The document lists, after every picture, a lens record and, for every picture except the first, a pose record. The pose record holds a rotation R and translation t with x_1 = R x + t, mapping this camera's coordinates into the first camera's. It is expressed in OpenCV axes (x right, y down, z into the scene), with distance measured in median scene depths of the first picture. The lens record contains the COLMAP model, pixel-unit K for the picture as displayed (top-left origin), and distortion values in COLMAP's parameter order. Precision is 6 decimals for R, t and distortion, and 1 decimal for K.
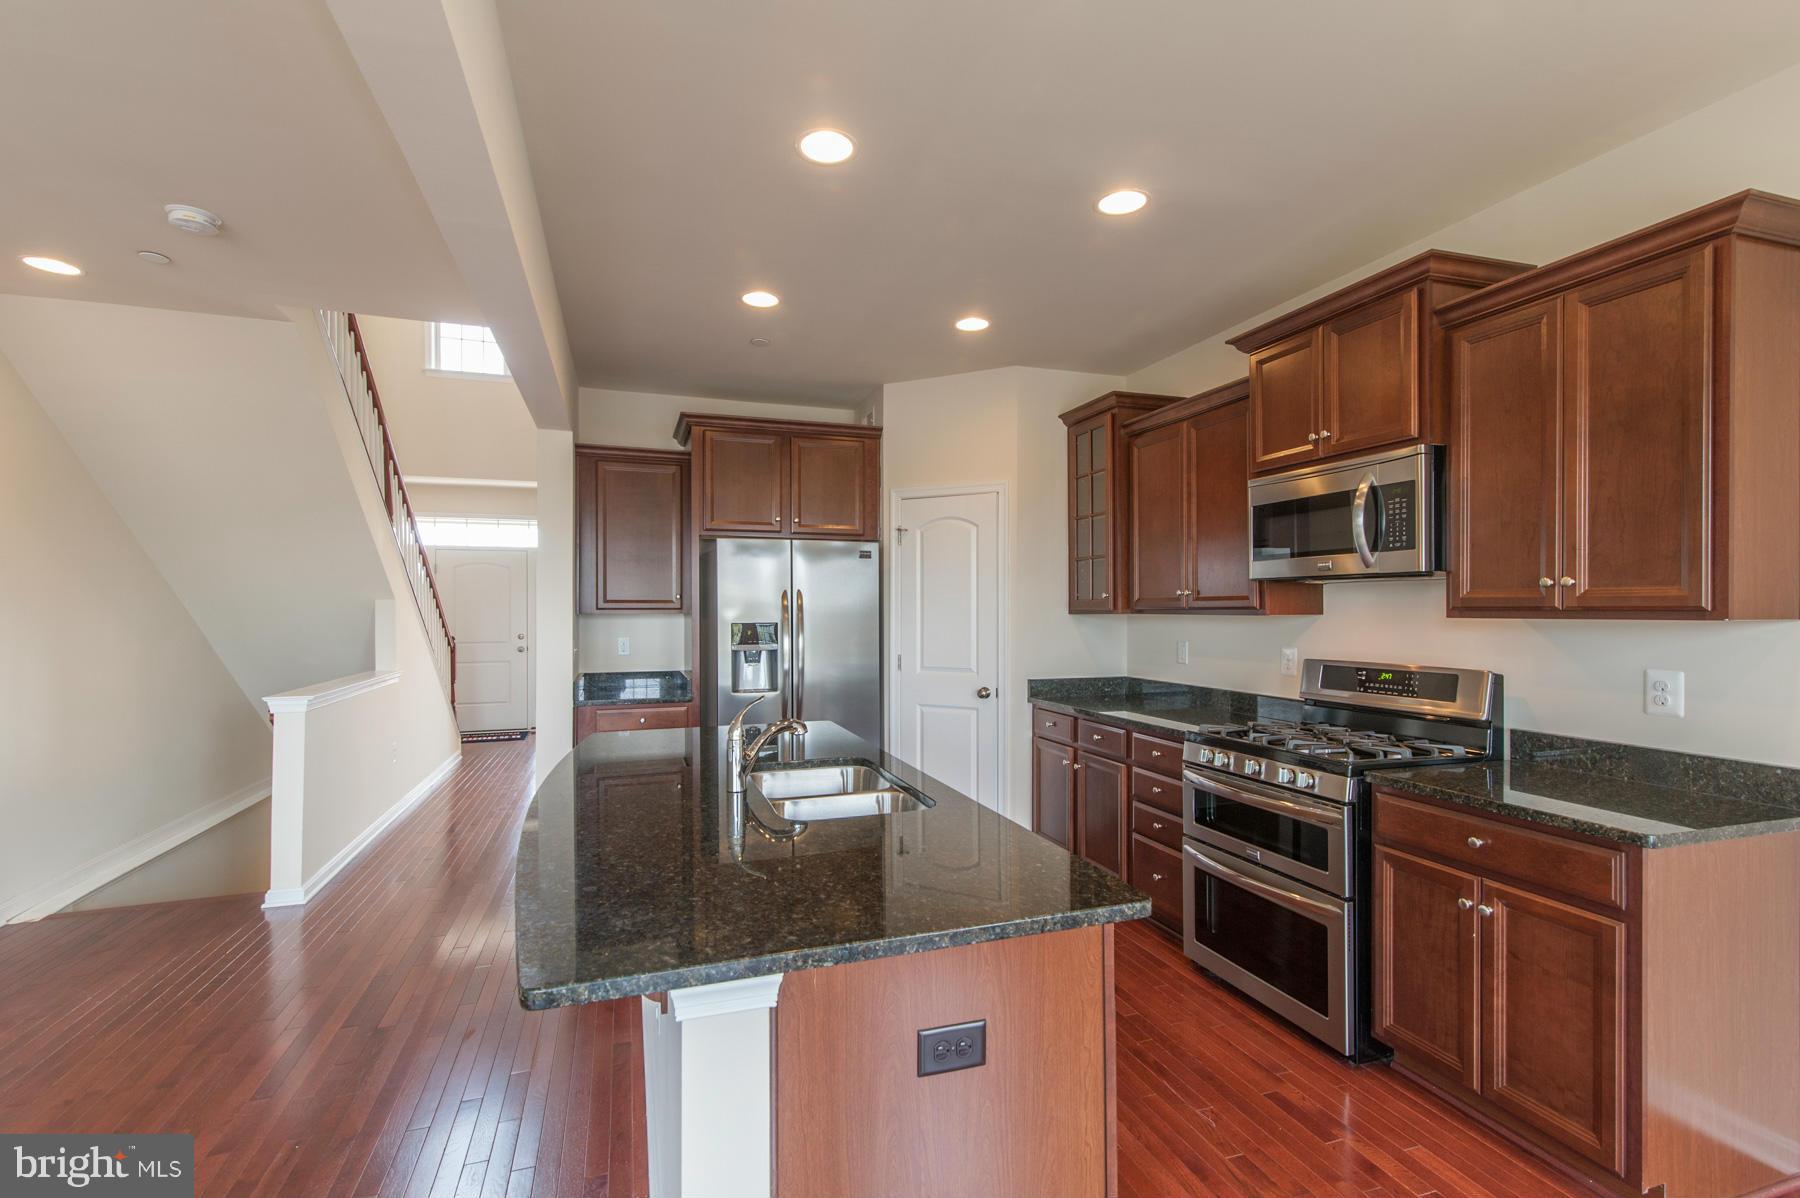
lens RADIAL K [[808.5, 0, 898.0], [0, 808.5, 610.4], [0, 0, 1]] dist [0.011855, -0.000436]
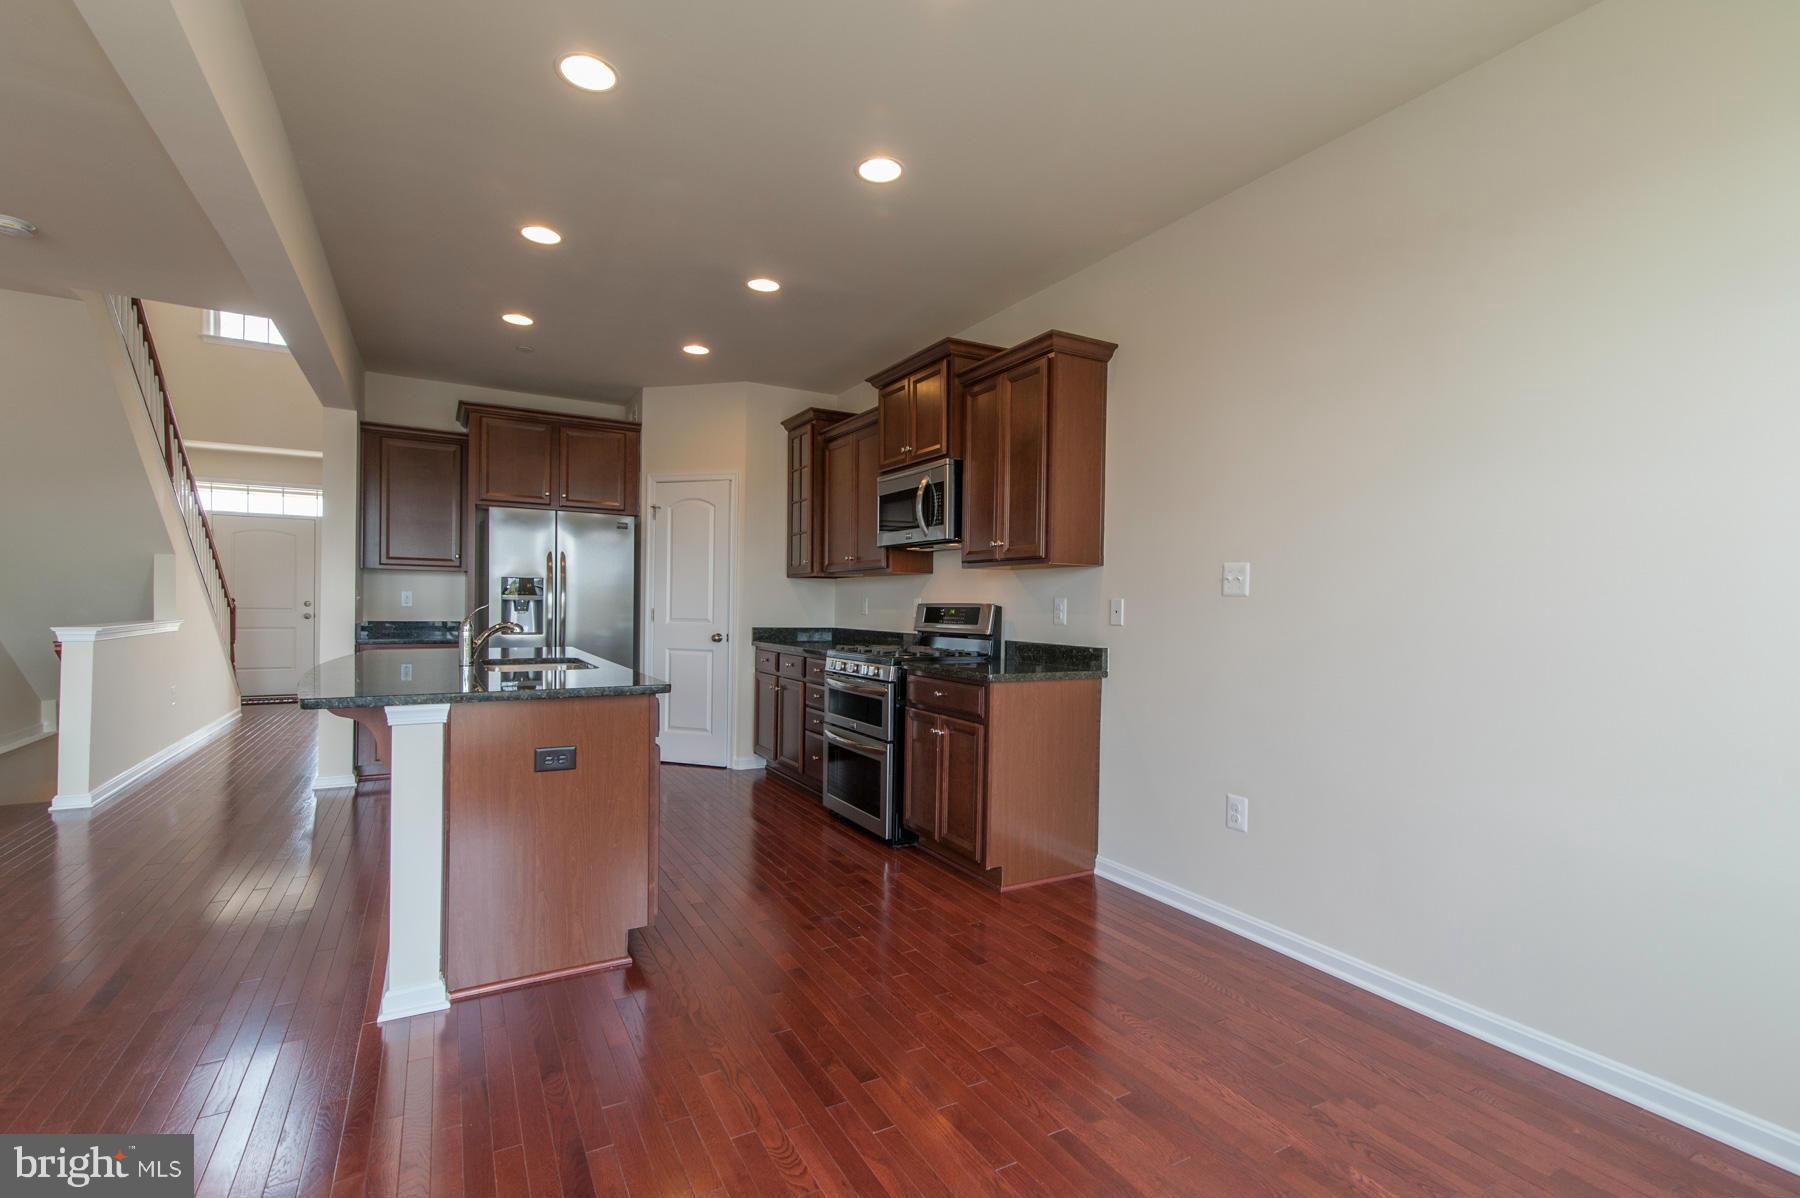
lens RADIAL K [[808.6, 0, 899.5], [0, 808.6, 613.9], [0, 0, 1]] dist [0.012401, -0.000428]
pose [[0.981460, 0.014513, 0.191119, 0.199069], [-0.016530, 0.999823, 0.008964, 0.067064], [-0.190955, -0.011957, 0.981526, -0.416842]]
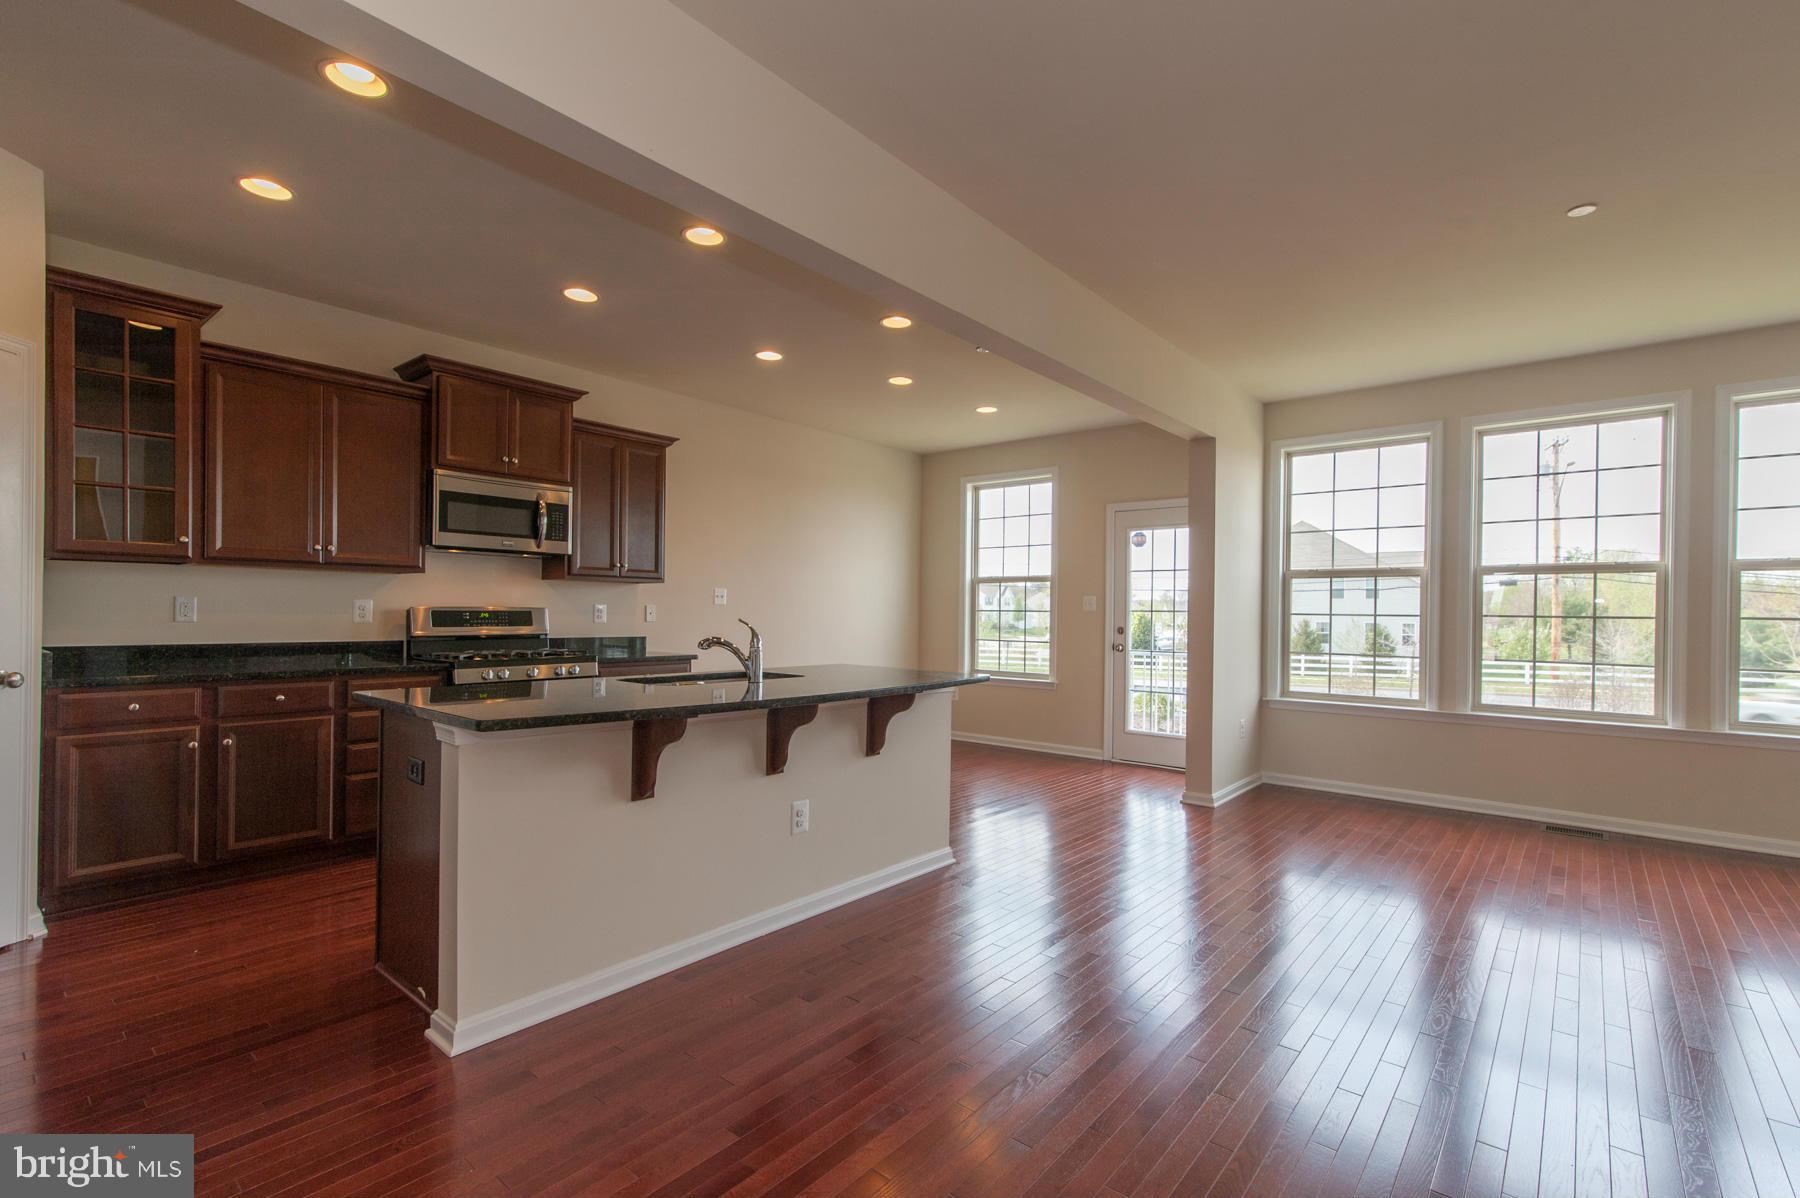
lens RADIAL K [[808.6, 0, 899.5], [0, 808.6, 613.9], [0, 0, 1]] dist [0.012401, -0.000428]
pose [[-0.518540, -0.006702, 0.855027, -1.066876], [-0.009739, 0.999951, 0.001932, 0.062033], [-0.854998, -0.007325, -0.518580, 1.030879]]
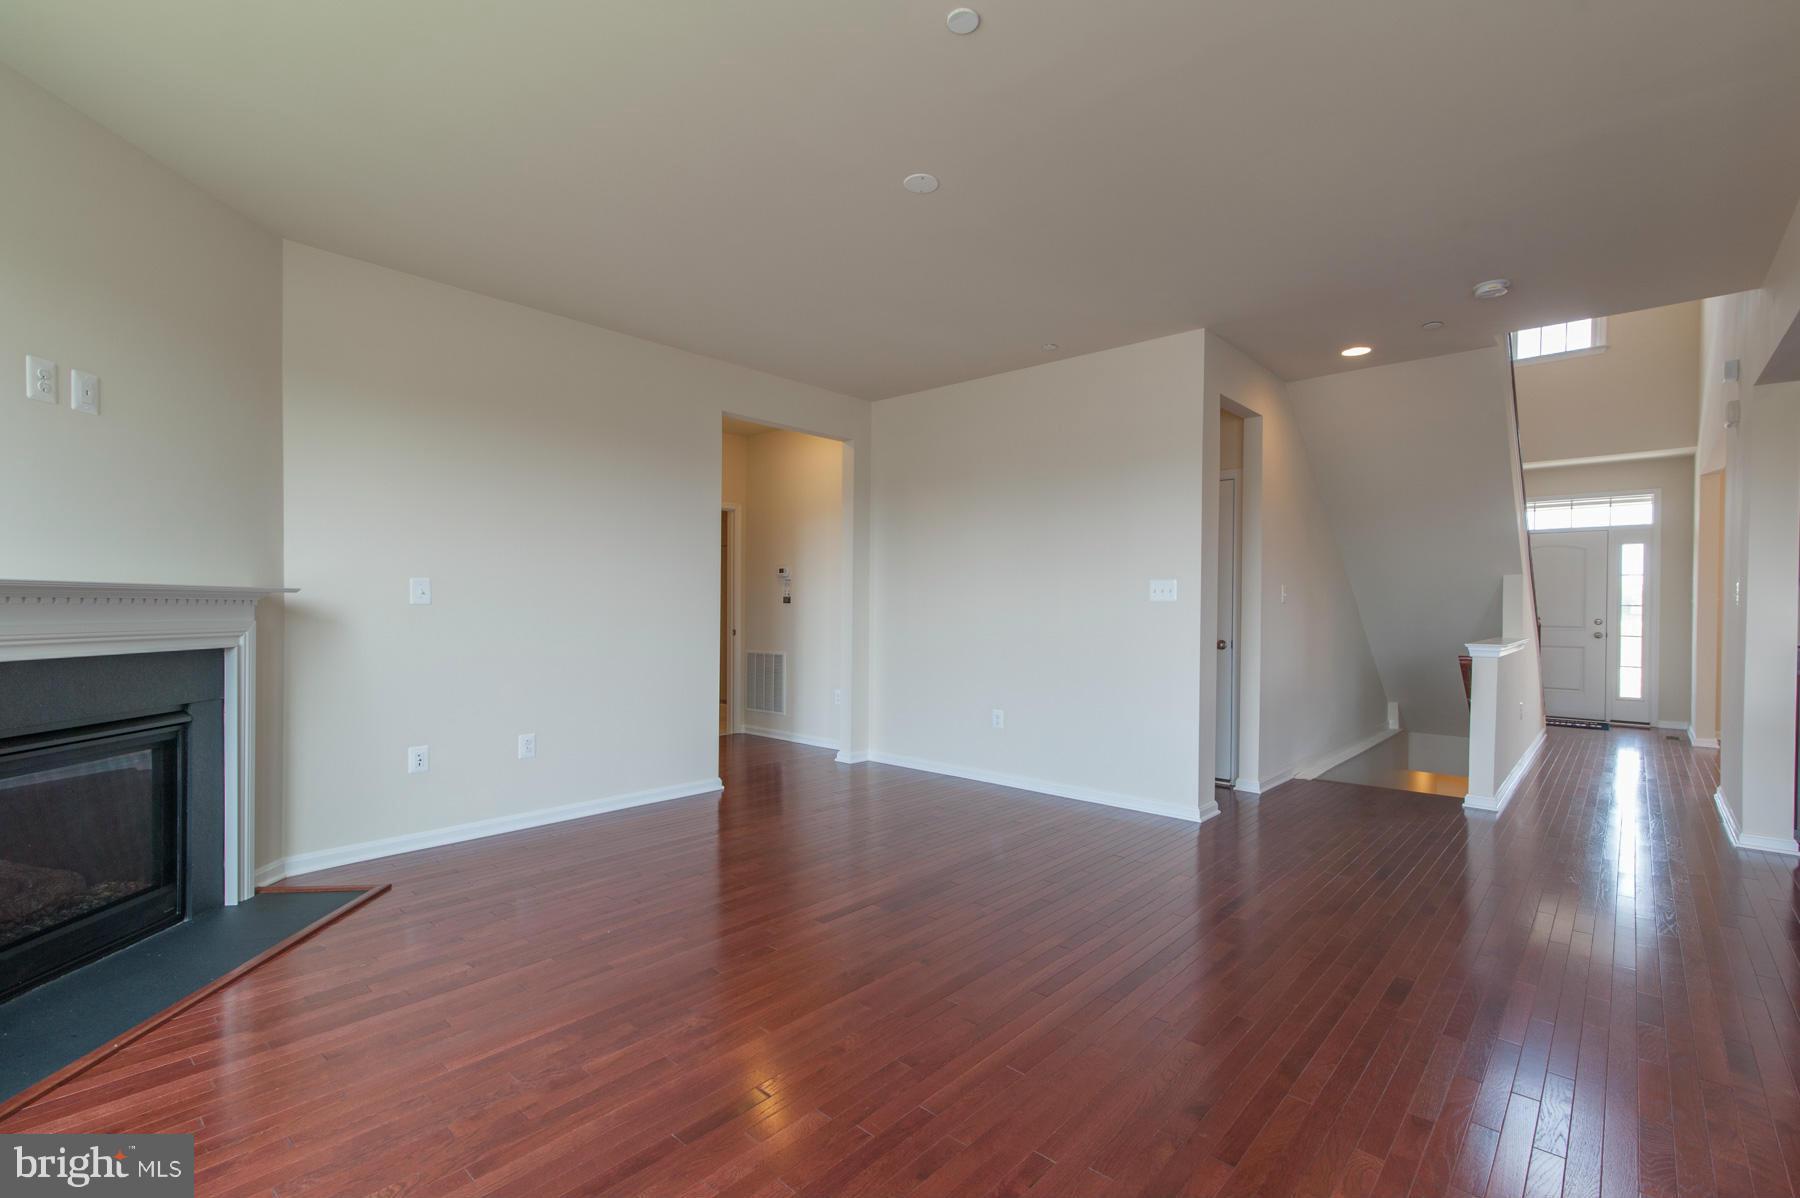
lens RADIAL K [[808.6, 0, 899.5], [0, 808.6, 613.9], [0, 0, 1]] dist [0.012401, -0.000428]
pose [[0.493265, 0.010766, -0.869813, -0.117606], [-0.009819, 0.999929, 0.006808, 0.069504], [0.869824, 0.005183, 0.493335, -0.487968]]
